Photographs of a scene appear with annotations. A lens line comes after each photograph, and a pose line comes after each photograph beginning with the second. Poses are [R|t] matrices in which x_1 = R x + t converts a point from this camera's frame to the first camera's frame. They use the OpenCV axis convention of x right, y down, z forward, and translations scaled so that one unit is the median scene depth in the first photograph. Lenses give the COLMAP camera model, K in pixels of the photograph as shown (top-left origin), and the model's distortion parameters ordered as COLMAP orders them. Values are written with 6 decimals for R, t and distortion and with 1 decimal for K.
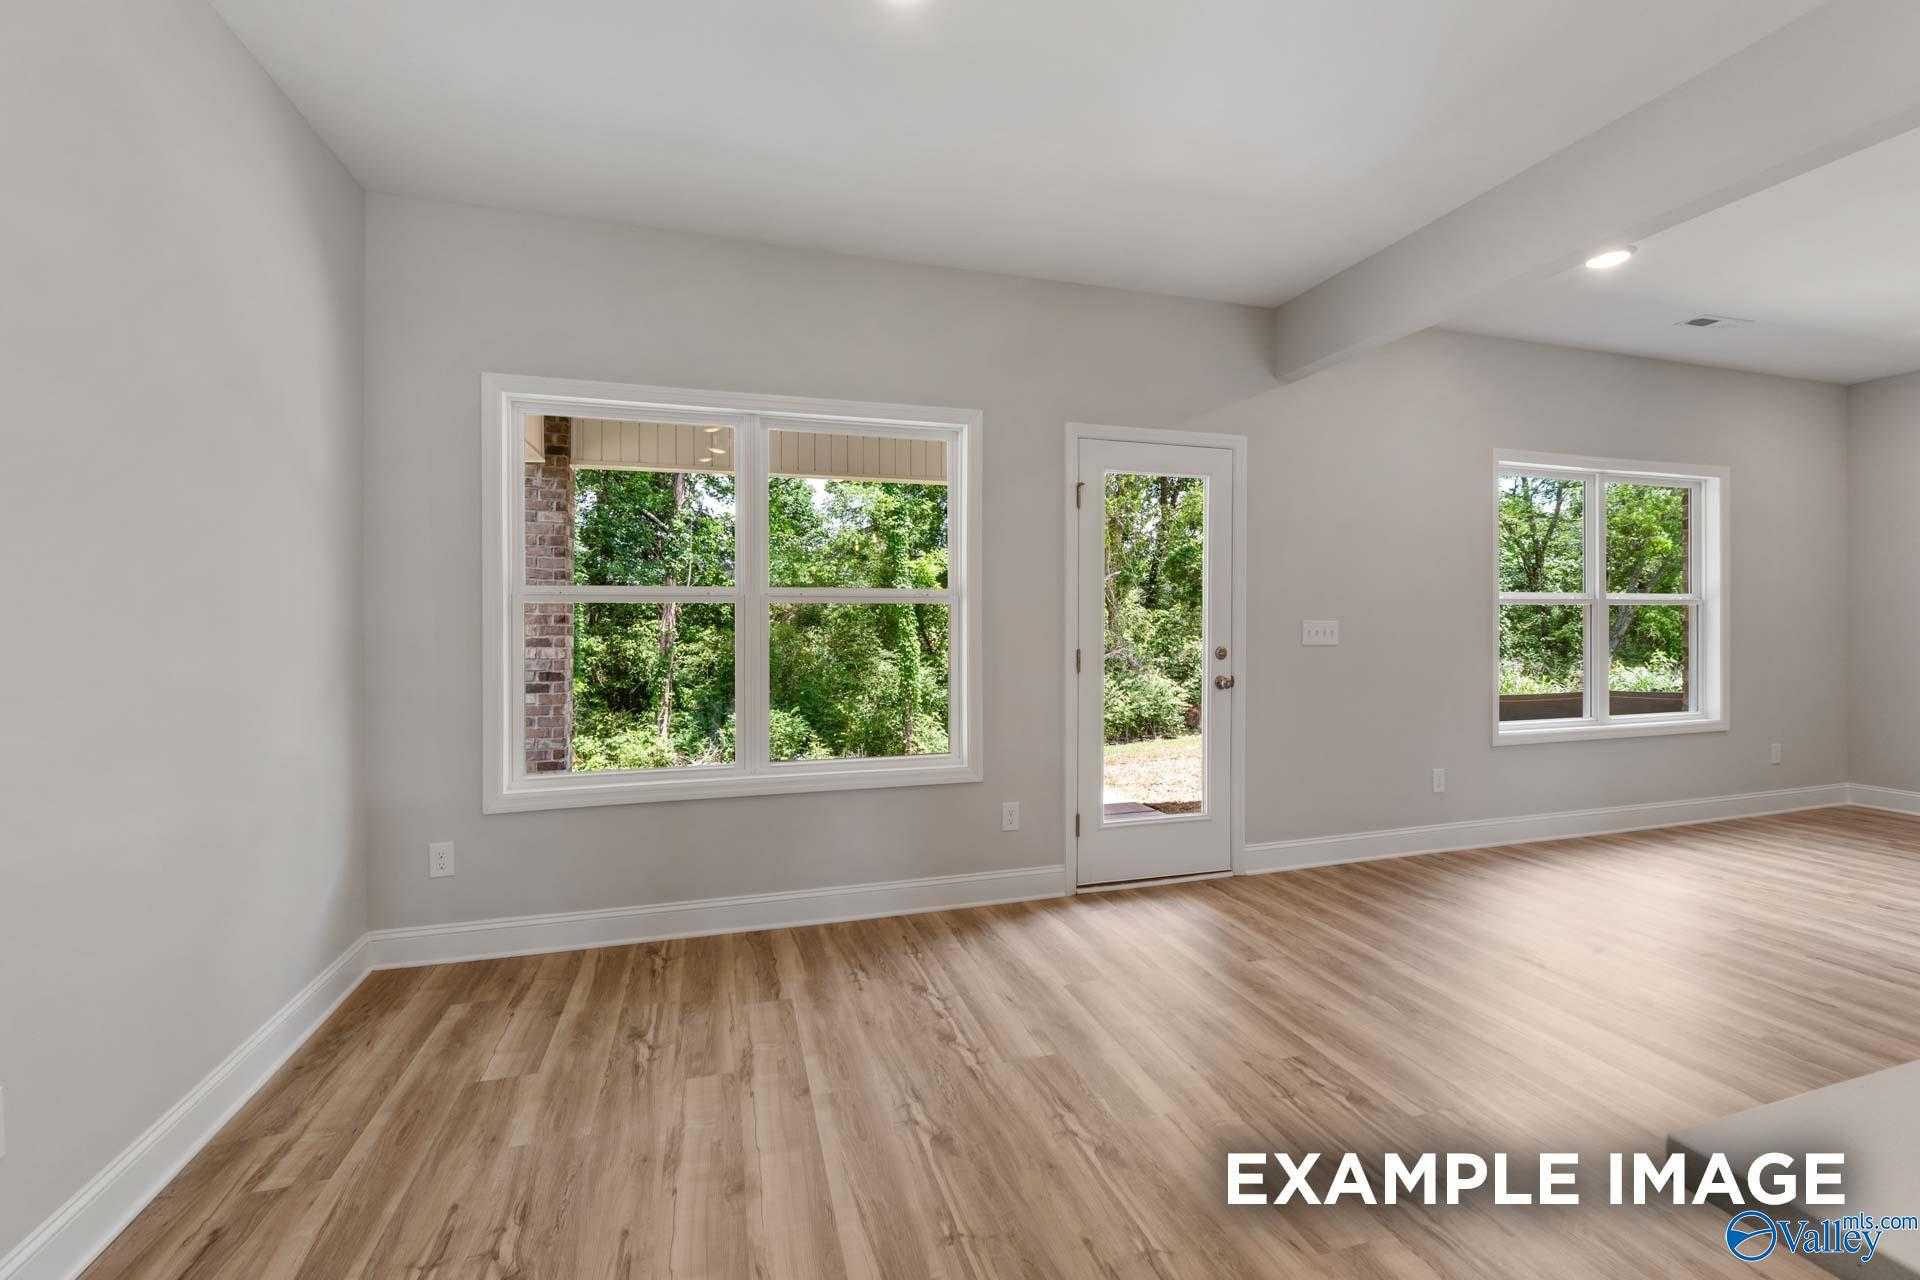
lens RADIAL K [[815.1, 0, 961.6], [0, 815.1, 625.9], [0, 0, 1]] dist [-0.008166, -0.000191]
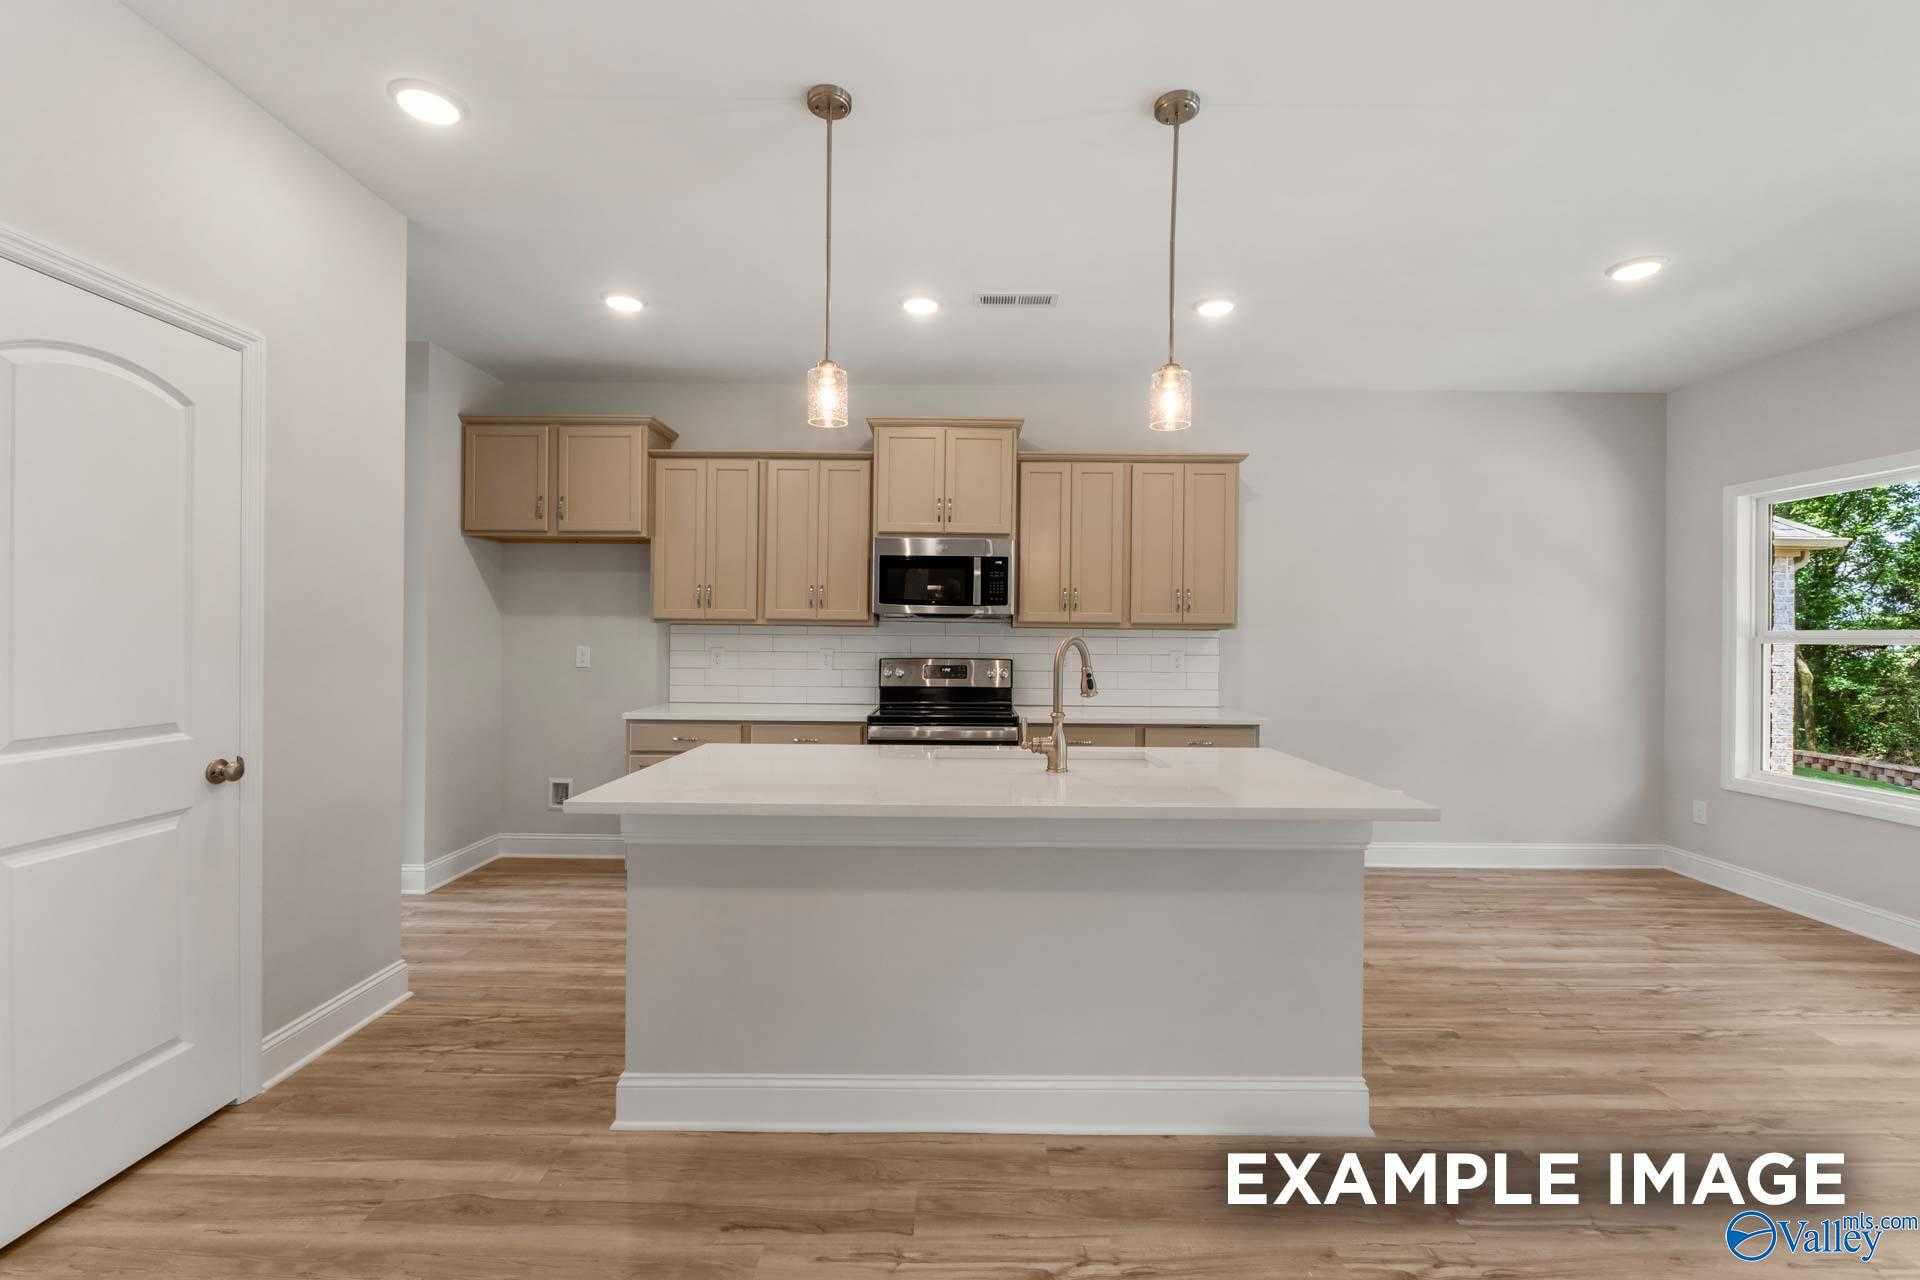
lens RADIAL K [[820.0, 0, 960.0], [0, 820.0, 640.0], [0, 0, 1]] dist [-0.011530, -0.000143]
pose [[-0.293306, 0.002091, -0.956016, 0.713518], [-0.019034, 0.999787, 0.008026, -0.015179], [0.955829, 0.020551, -0.293204, 0.060163]]
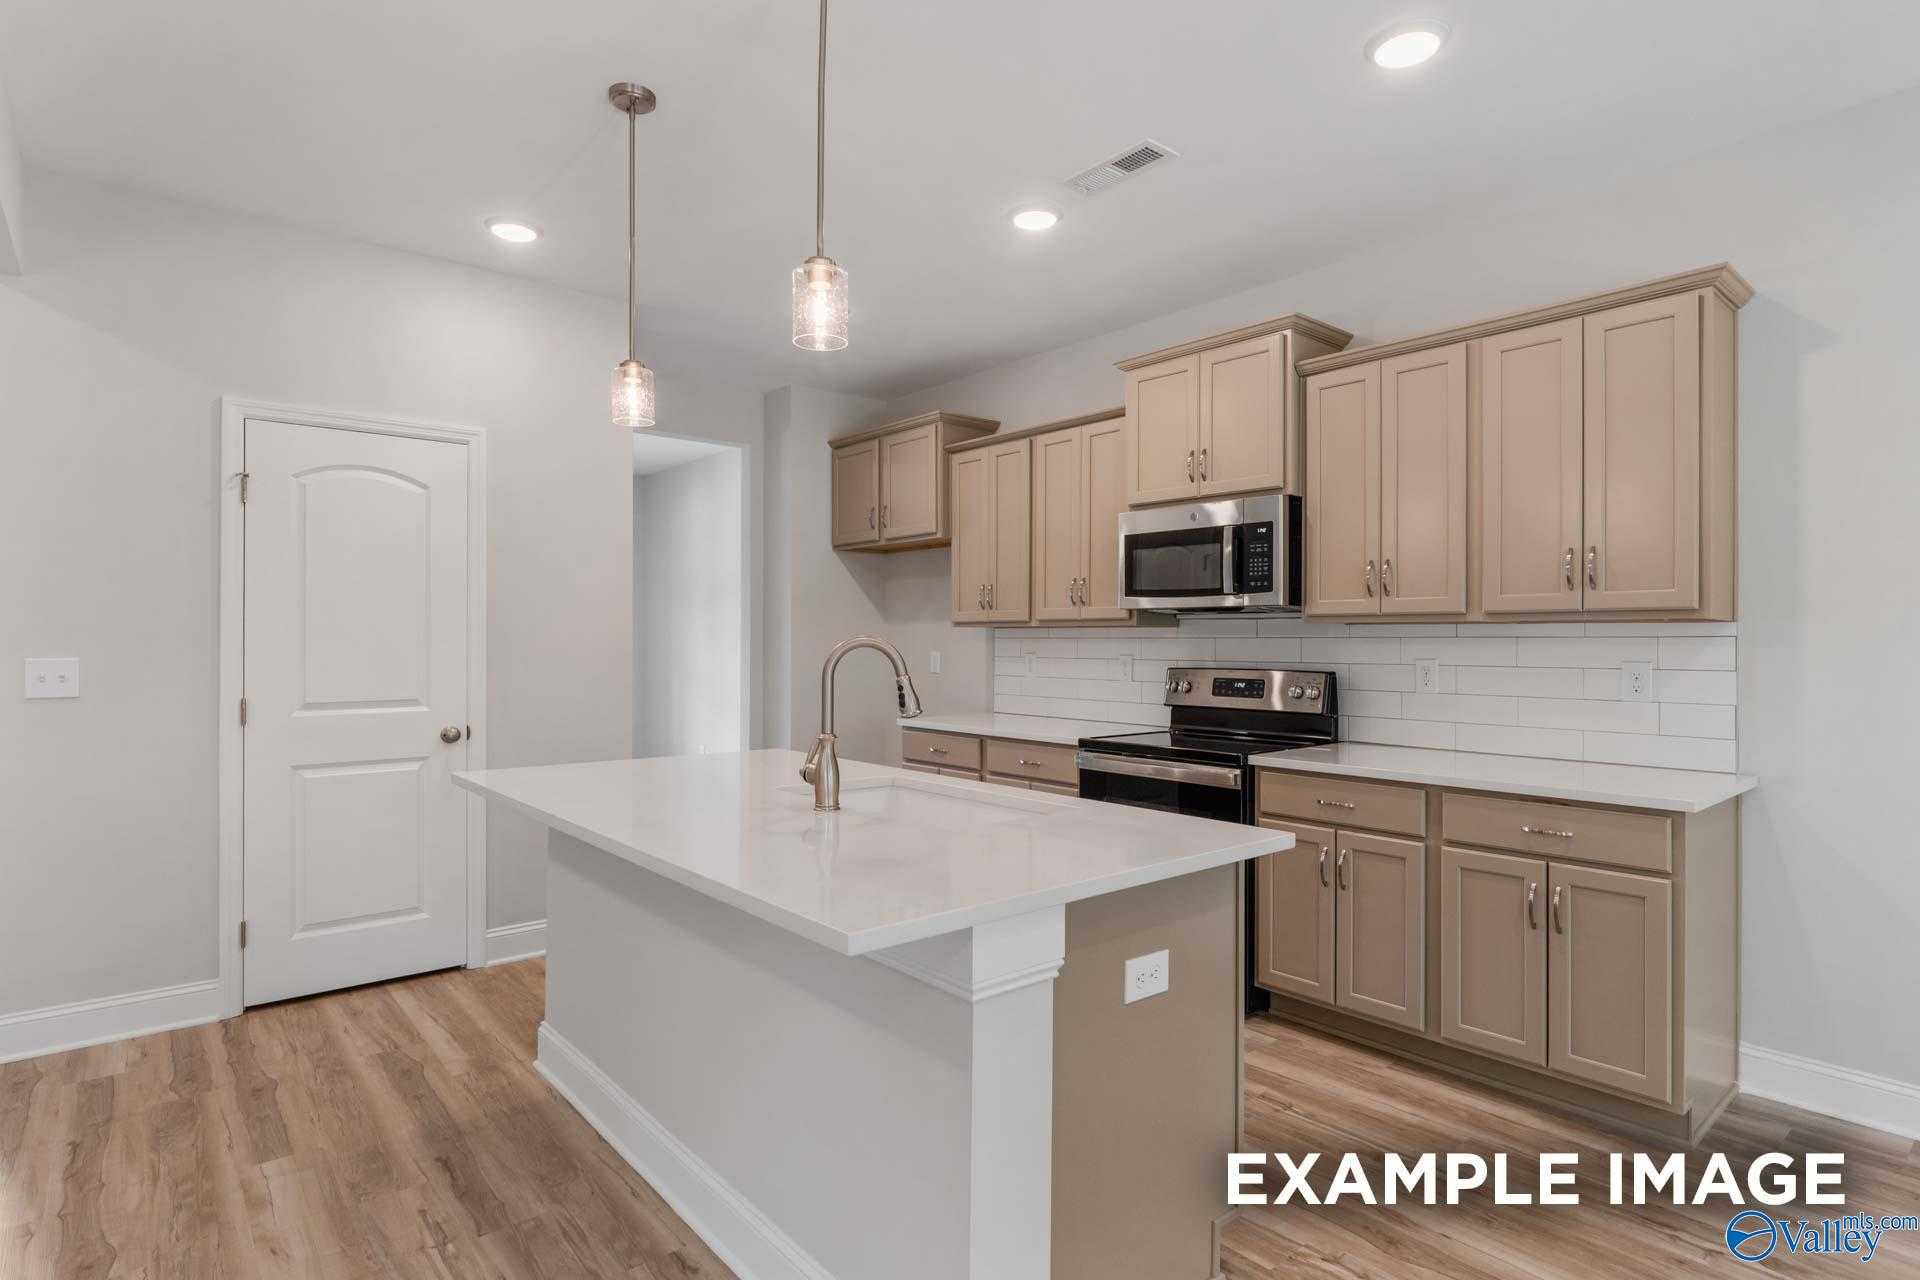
lens RADIAL K [[982.9, 0, 957.6], [0, 982.9, 636.5], [0, 0, 1]] dist [-0.001214, 0.000490]
pose [[-0.918037, -0.000914, -0.396493, 0.366419], [-0.004227, 0.999963, 0.007480, -0.018145], [0.396472, 0.008543, -0.918007, 0.407323]]
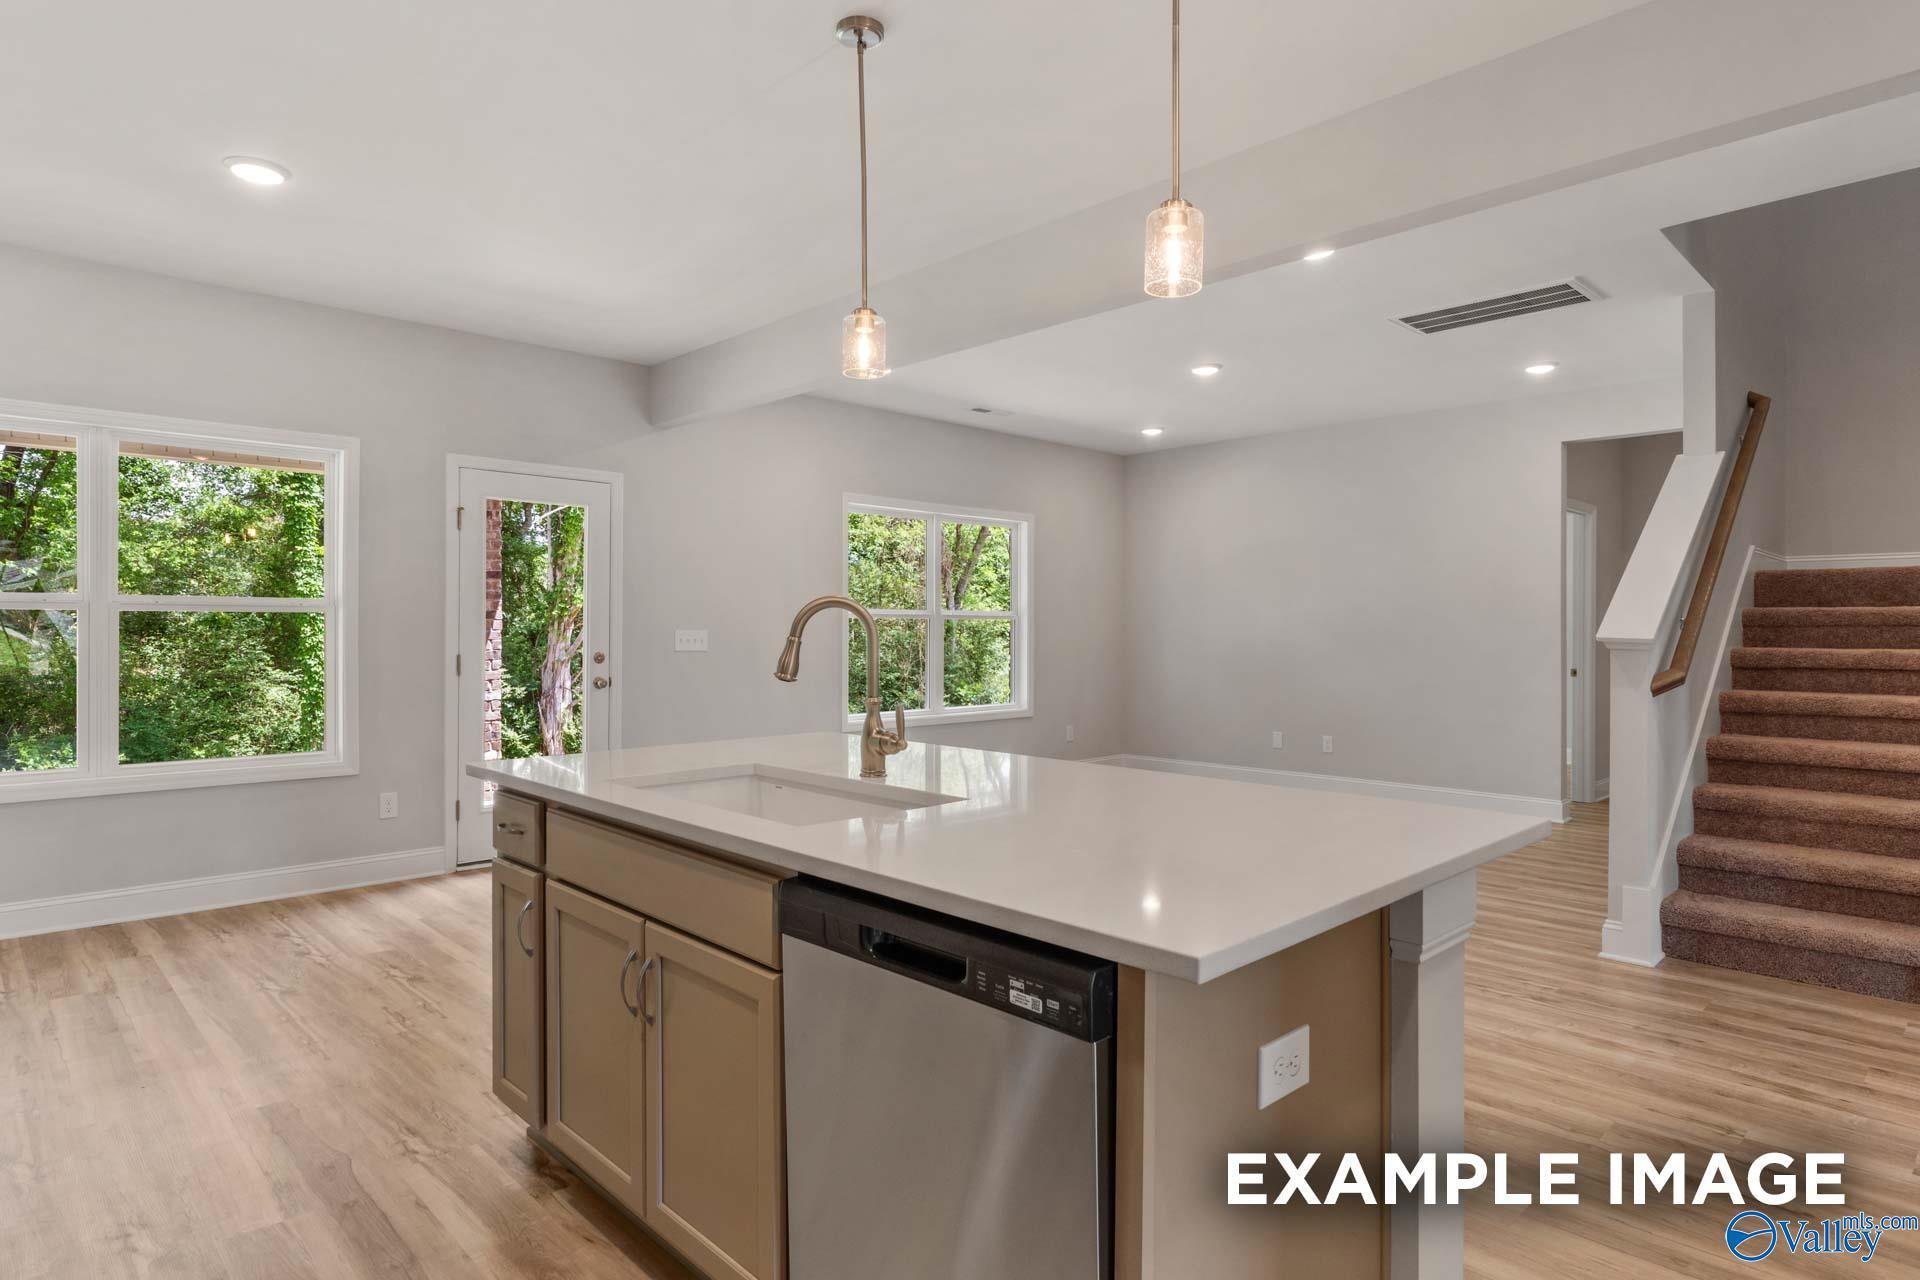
lens RADIAL K [[1052.0, 0, 960.9], [0, 1052.0, 632.0], [0, 0, 1]] dist [-0.005152, 0.000069]
pose [[0.887638, 0.003906, 0.460526, 0.065955], [-0.001352, 0.999982, -0.005876, 0.003570], [-0.460541, 0.004593, 0.887627, -0.448203]]
